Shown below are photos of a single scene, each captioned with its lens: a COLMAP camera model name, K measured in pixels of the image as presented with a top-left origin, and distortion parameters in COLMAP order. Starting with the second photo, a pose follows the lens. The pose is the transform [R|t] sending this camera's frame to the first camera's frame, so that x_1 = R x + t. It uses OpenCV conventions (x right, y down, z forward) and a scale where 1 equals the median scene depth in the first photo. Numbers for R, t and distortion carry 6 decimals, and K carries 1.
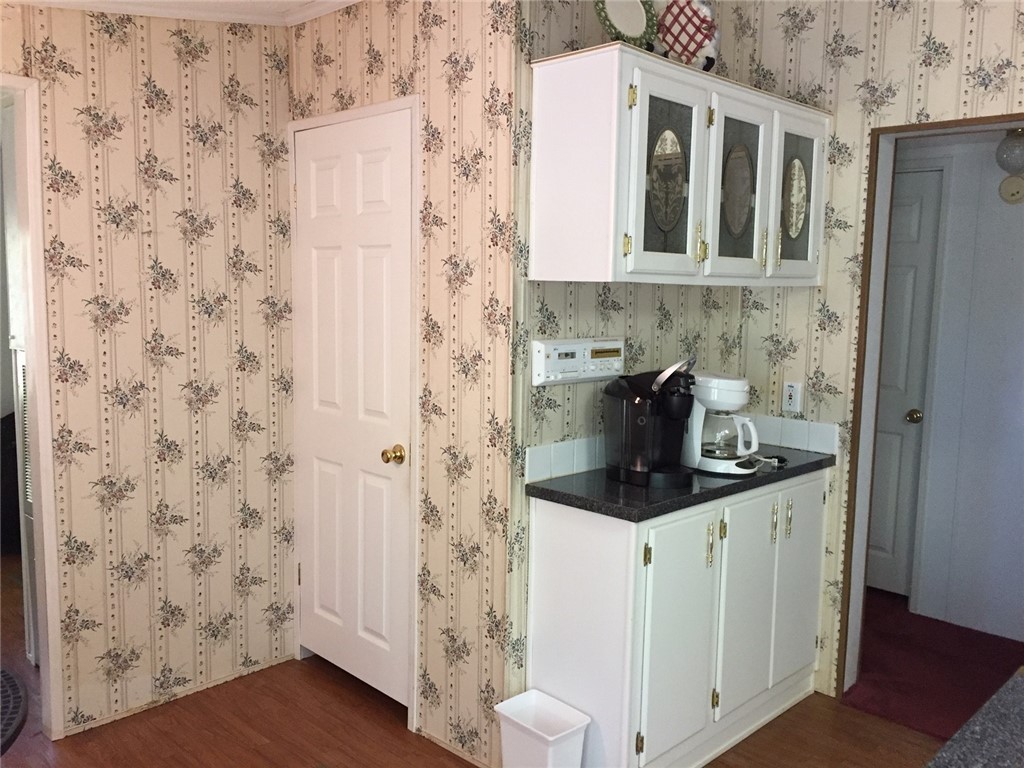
lens RADIAL K [[877.8, 0, 517.3], [0, 877.8, 378.4], [0, 0, 1]] dist [0.100927, -0.142183]
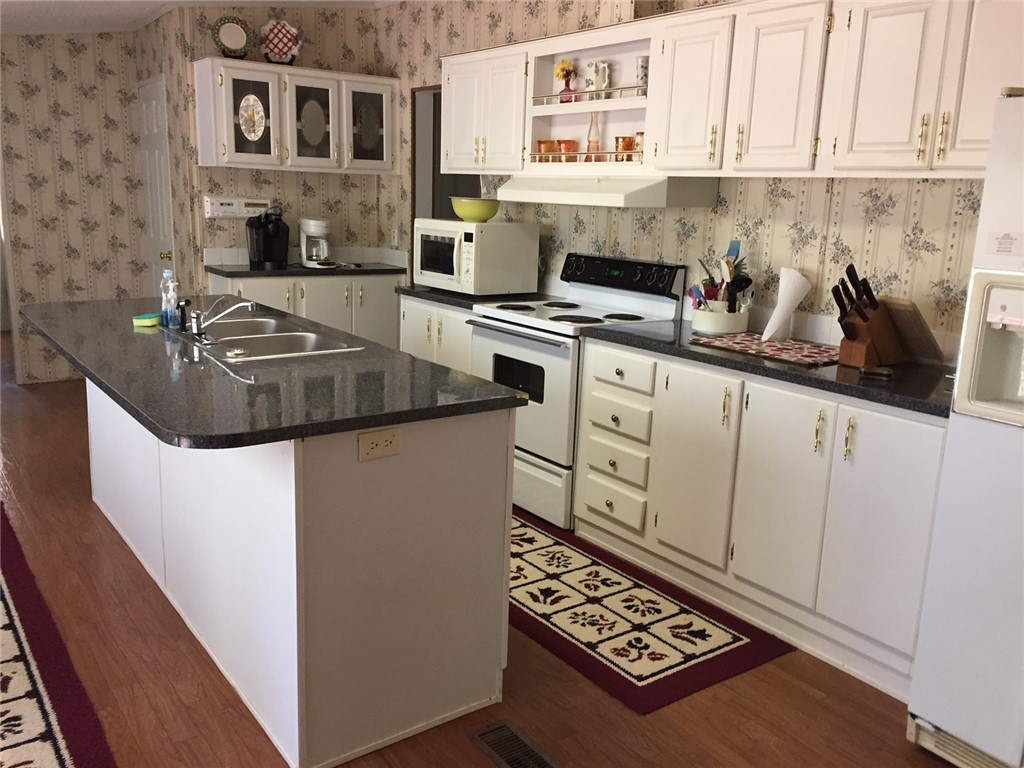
lens RADIAL K [[877.8, 0, 517.3], [0, 877.8, 378.4], [0, 0, 1]] dist [0.100927, -0.142183]
pose [[0.984141, 0.048602, -0.170599, 1.025884], [-0.031768, 0.994475, 0.100054, 0.139129], [0.174519, -0.093048, 0.980248, -0.891878]]
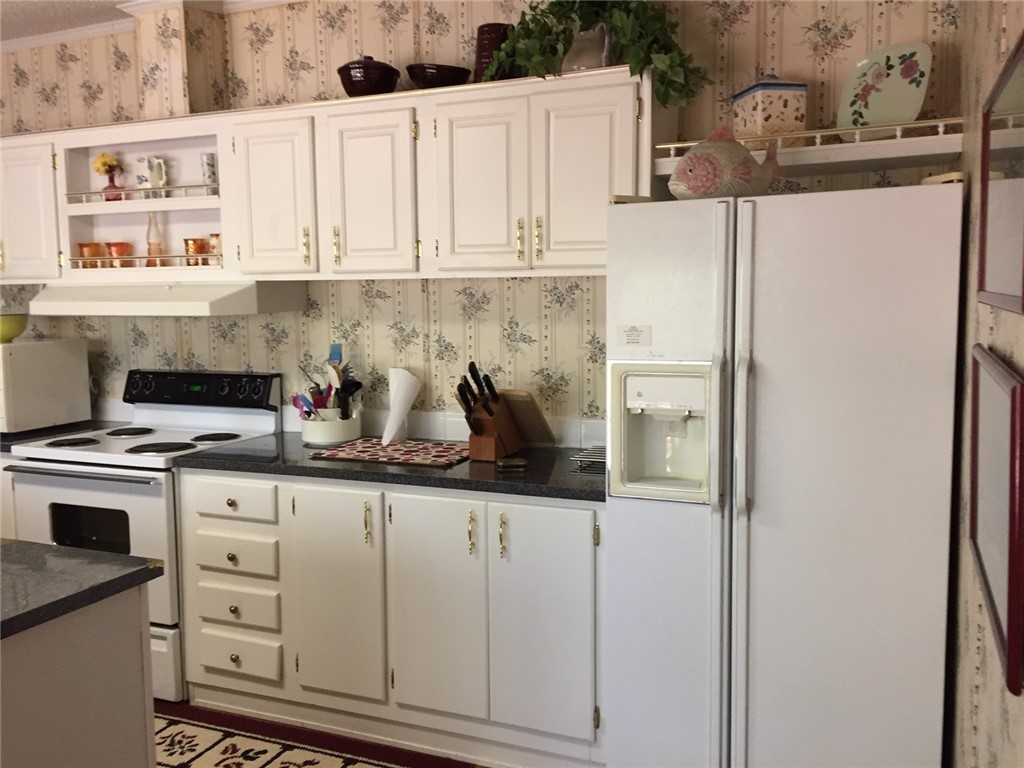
lens RADIAL K [[877.8, 0, 517.3], [0, 877.8, 378.4], [0, 0, 1]] dist [0.100927, -0.142183]
pose [[0.936096, -0.069774, 0.344754, 0.897666], [0.071352, 0.997418, 0.008127, 0.108985], [-0.344431, 0.016991, 0.938658, -0.773734]]
